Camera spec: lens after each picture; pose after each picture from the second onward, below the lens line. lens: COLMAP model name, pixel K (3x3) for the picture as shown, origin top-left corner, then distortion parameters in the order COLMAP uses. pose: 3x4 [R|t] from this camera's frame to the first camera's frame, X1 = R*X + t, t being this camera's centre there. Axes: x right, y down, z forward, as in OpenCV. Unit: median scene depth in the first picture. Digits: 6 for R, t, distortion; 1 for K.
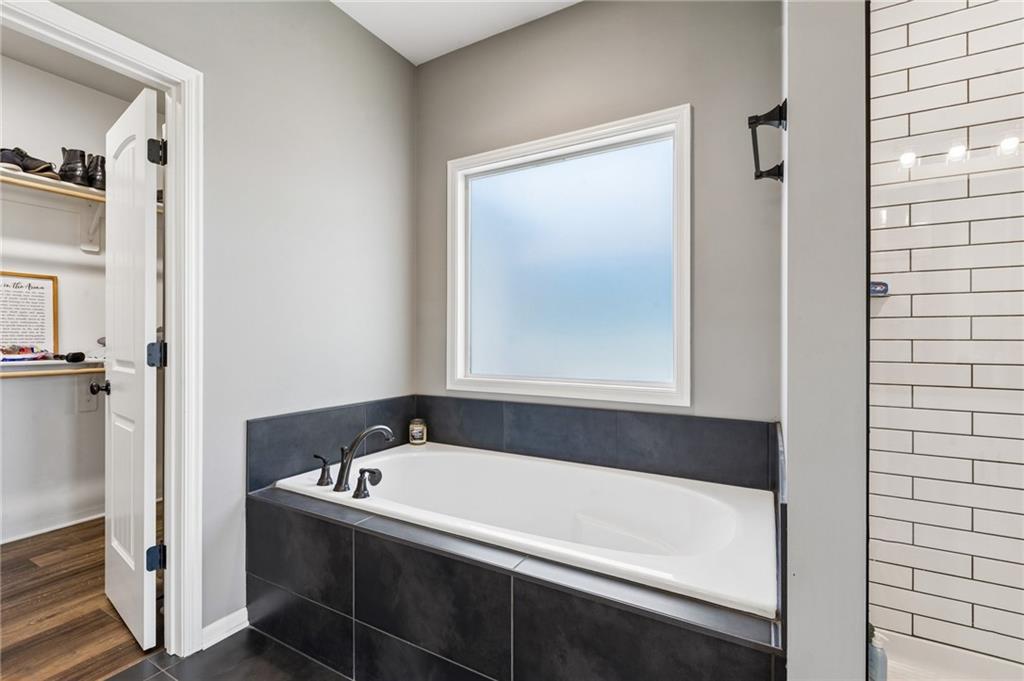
lens RADIAL K [[452.4, 0, 508.9], [0, 452.4, 335.4], [0, 0, 1]] dist [0.002224, -0.000647]
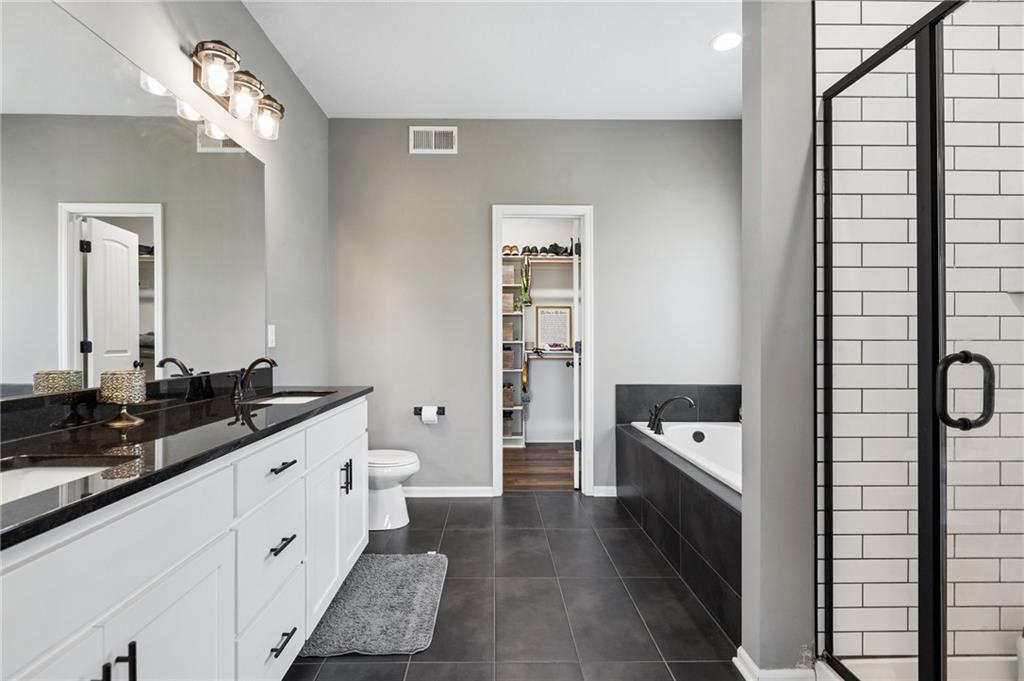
lens RADIAL K [[482.4, 0, 508.3], [0, 482.4, 339.7], [0, 0, 1]] dist [-0.008509, 0.000423]
pose [[0.513890, 0.002201, -0.857854, 0.065661], [0.004345, 0.999977, 0.005168, -0.000379], [0.857845, -0.006383, 0.513868, -0.027926]]
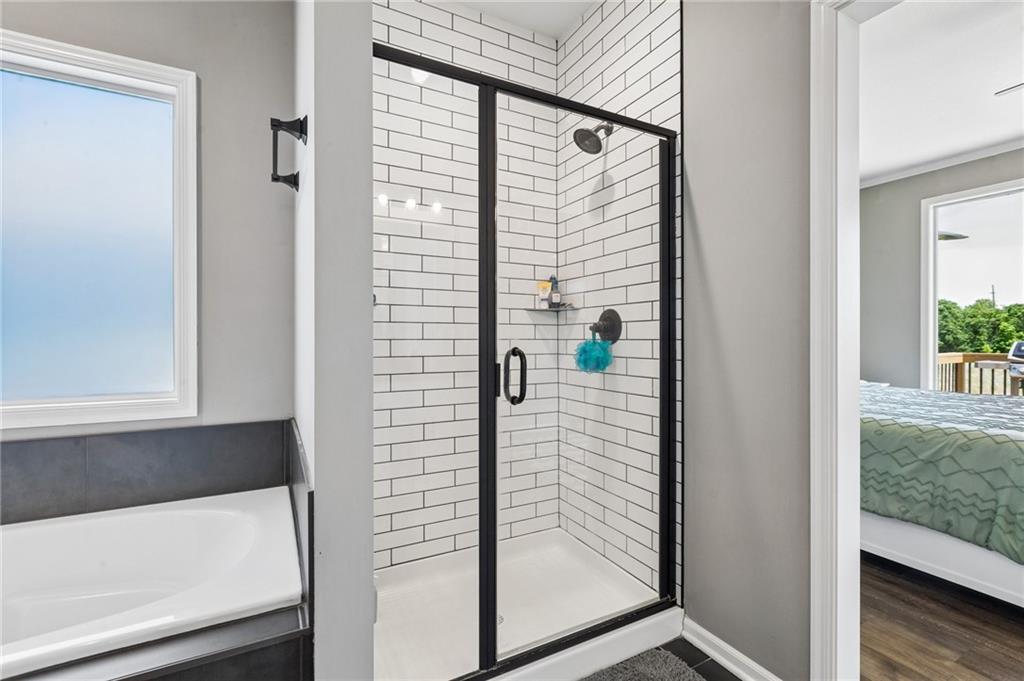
lens RADIAL K [[452.4, 0, 507.4], [0, 452.4, 339.7], [0, 0, 1]] dist [0.002224, -0.000647]
pose [[0.537916, -0.004715, 0.842985, -0.035708], [-0.002118, 0.999974, 0.006945, 0.000042], [-0.842996, -0.005521, 0.537892, 0.019053]]
